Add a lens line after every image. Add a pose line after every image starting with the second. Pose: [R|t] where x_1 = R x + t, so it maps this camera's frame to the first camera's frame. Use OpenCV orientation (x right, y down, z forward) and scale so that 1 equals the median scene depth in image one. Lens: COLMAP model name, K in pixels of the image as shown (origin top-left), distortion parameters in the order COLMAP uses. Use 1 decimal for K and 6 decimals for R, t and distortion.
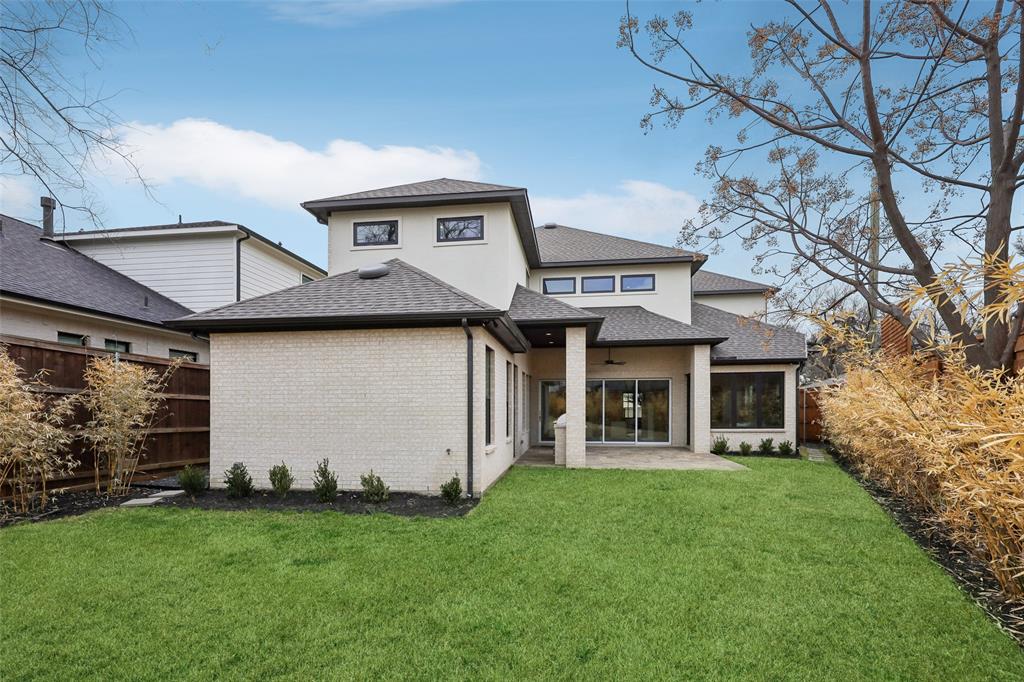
lens RADIAL K [[414.4, 0, 525.6], [0, 414.4, 410.1], [0, 0, 1]] dist [-0.003484, 0.000836]
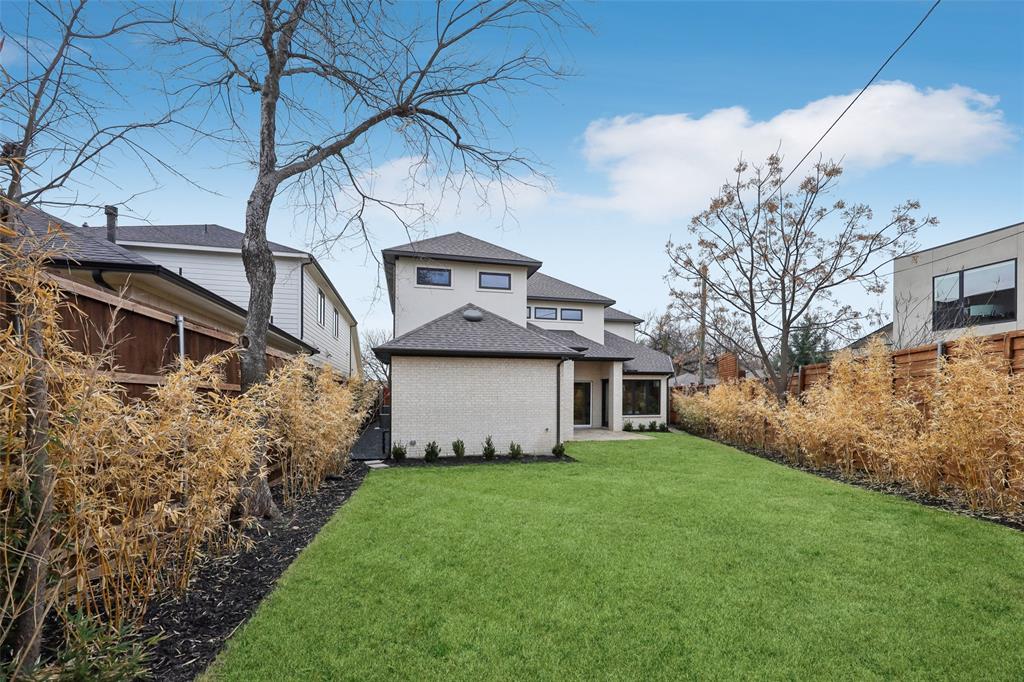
lens RADIAL K [[414.4, 0, 497.8], [0, 414.4, 398.2], [0, 0, 1]] dist [-0.003484, 0.000836]
pose [[0.943958, 0.003838, 0.330043, -0.520618], [-0.005351, 0.999979, 0.003675, -0.022626], [-0.330022, -0.005235, 0.943959, -0.325375]]
